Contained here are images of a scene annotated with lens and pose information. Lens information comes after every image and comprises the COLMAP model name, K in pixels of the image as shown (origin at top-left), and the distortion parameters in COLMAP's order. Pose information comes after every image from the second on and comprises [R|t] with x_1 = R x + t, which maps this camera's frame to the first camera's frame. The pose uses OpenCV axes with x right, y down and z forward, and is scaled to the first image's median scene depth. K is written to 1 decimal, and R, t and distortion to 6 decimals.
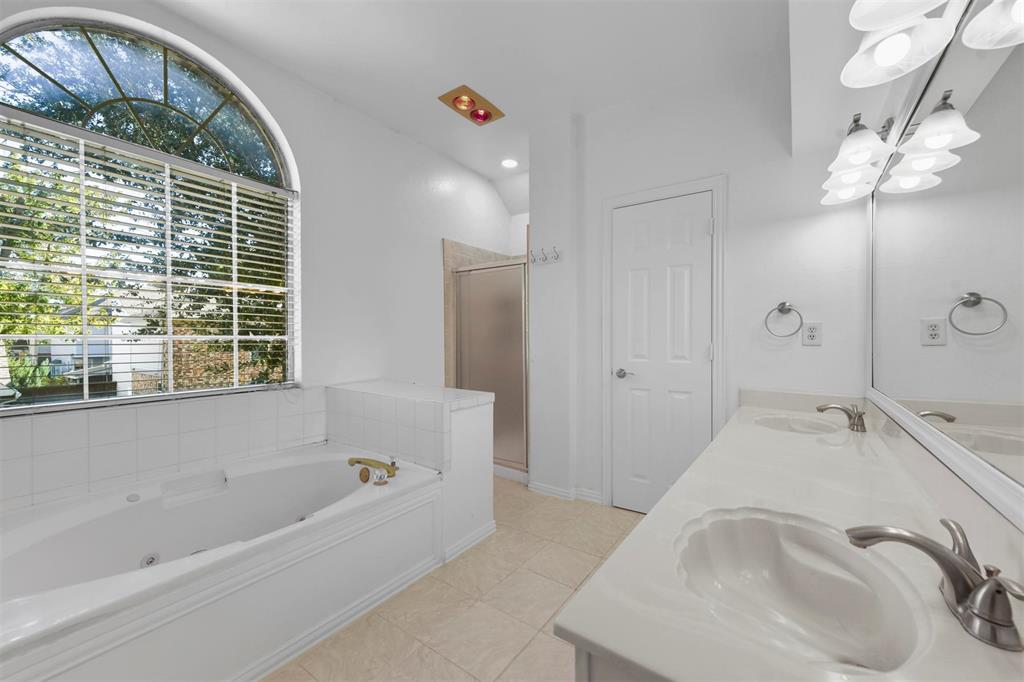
lens RADIAL K [[403.8, 0, 516.1], [0, 403.8, 342.2], [0, 0, 1]] dist [0.015924, -0.000052]
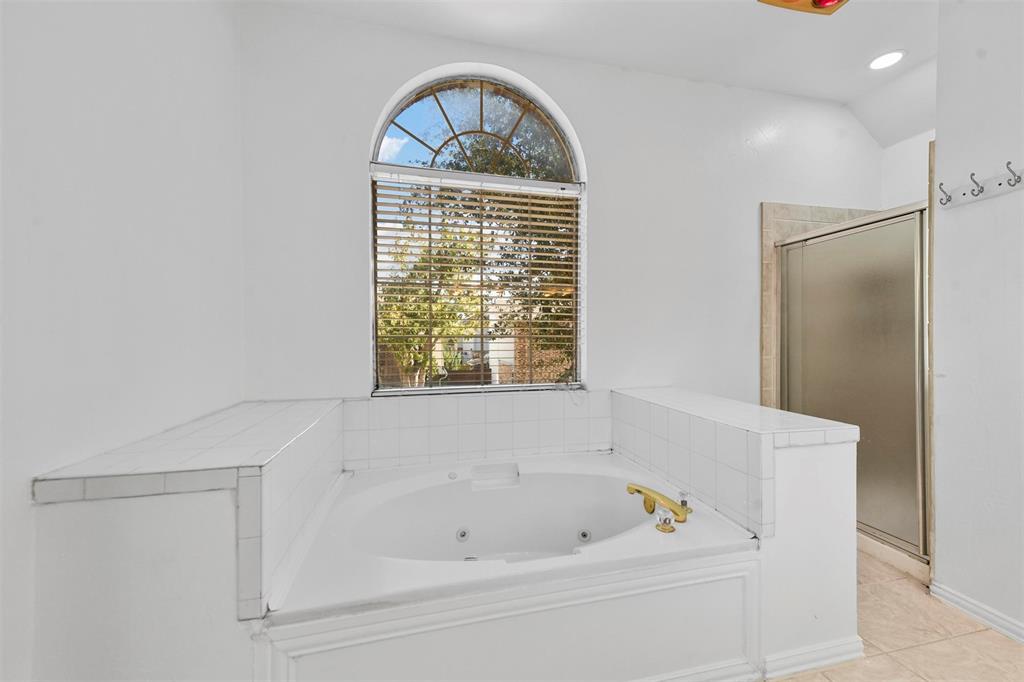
lens RADIAL K [[403.8, 0, 516.1], [0, 403.8, 342.2], [0, 0, 1]] dist [0.015924, -0.000052]
pose [[0.752901, 0.004513, -0.658118, -0.036179], [-0.003563, 0.999990, 0.002782, -0.000142], [0.658124, 0.000250, 0.752909, 0.189200]]
